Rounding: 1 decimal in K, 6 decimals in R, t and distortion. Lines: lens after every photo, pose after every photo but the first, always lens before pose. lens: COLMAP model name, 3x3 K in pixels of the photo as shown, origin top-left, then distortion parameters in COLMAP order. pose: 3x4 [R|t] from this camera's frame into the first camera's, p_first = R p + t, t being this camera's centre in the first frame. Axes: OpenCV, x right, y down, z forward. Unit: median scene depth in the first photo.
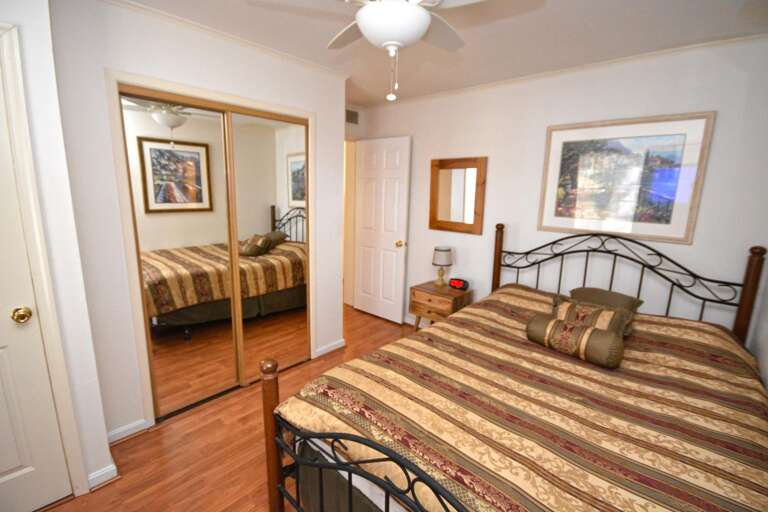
lens RADIAL K [[338.3, 0, 381.9], [0, 338.3, 252.8], [0, 0, 1]] dist [-0.000842, 0.000323]
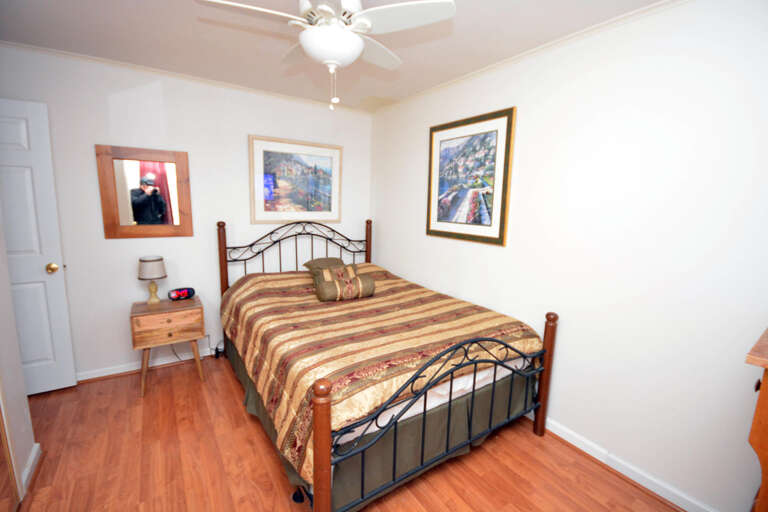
lens RADIAL K [[338.3, 0, 381.9], [0, 338.3, 252.8], [0, 0, 1]] dist [-0.000842, 0.000323]
pose [[0.234125, -0.163220, 0.958407, -0.644150], [0.159507, 0.978897, 0.127744, -0.056529], [-0.959032, 0.122965, 0.255219, 0.348713]]
